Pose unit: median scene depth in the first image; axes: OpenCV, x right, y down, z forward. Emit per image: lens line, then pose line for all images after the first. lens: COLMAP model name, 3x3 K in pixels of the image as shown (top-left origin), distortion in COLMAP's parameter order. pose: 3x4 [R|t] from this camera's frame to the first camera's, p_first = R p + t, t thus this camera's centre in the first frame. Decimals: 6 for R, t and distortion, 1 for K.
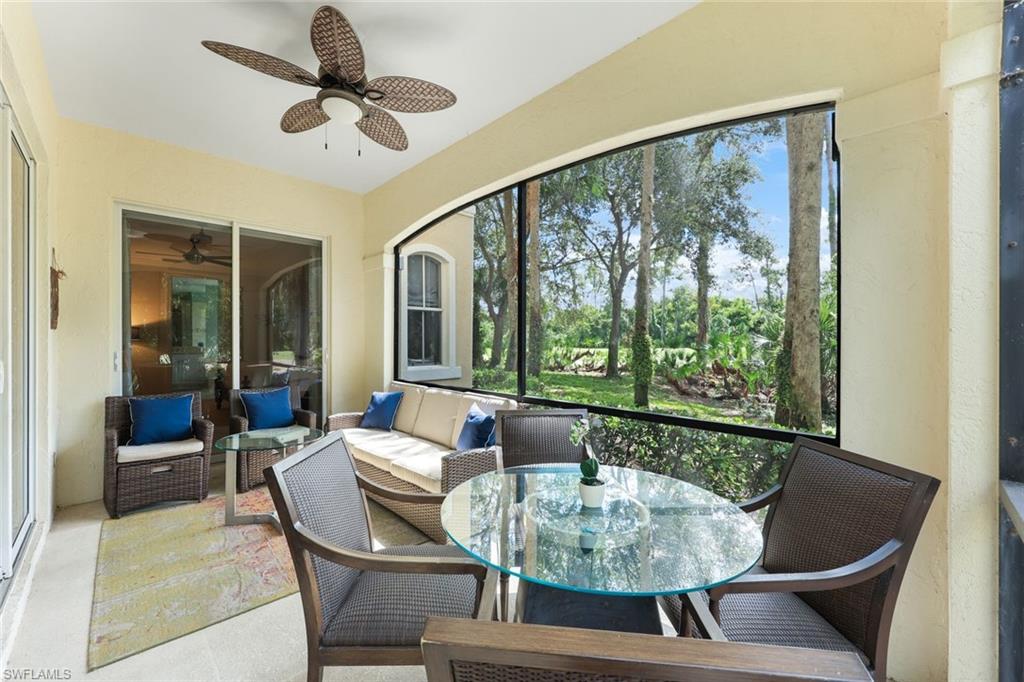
lens RADIAL K [[412.6, 0, 508.2], [0, 412.6, 342.0], [0, 0, 1]] dist [-0.002191, -0.000074]
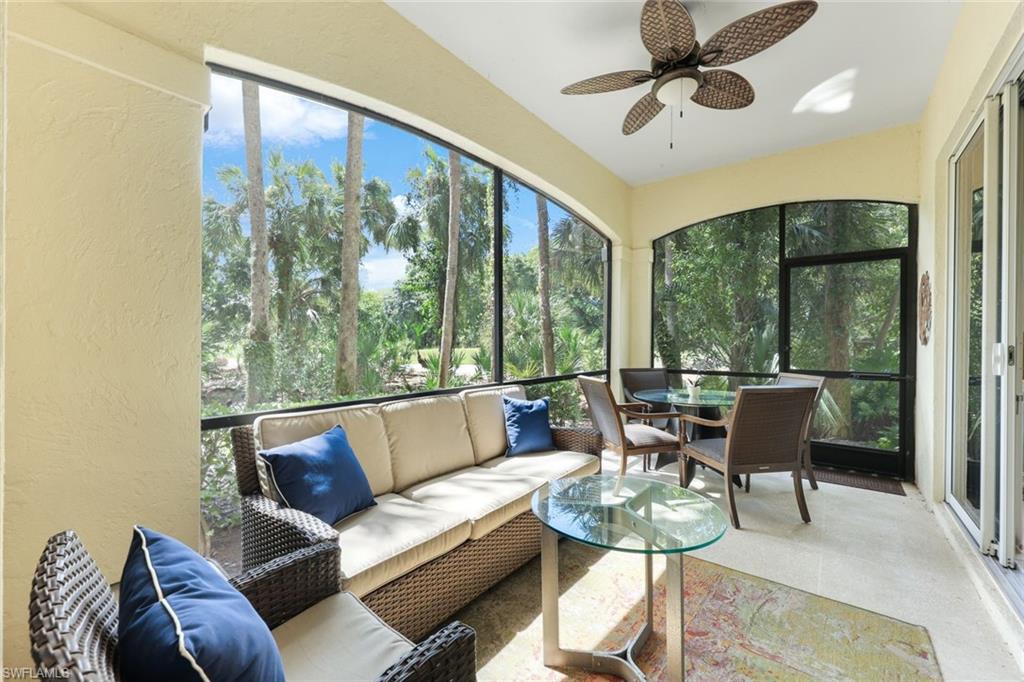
lens RADIAL K [[412.6, 0, 508.2], [0, 412.6, 342.0], [0, 0, 1]] dist [-0.002191, -0.000074]
pose [[-0.125451, -0.007074, 0.992075, -1.204971], [-0.002541, 0.999974, 0.006809, 0.029303], [-0.992097, -0.001667, -0.125466, 1.373801]]
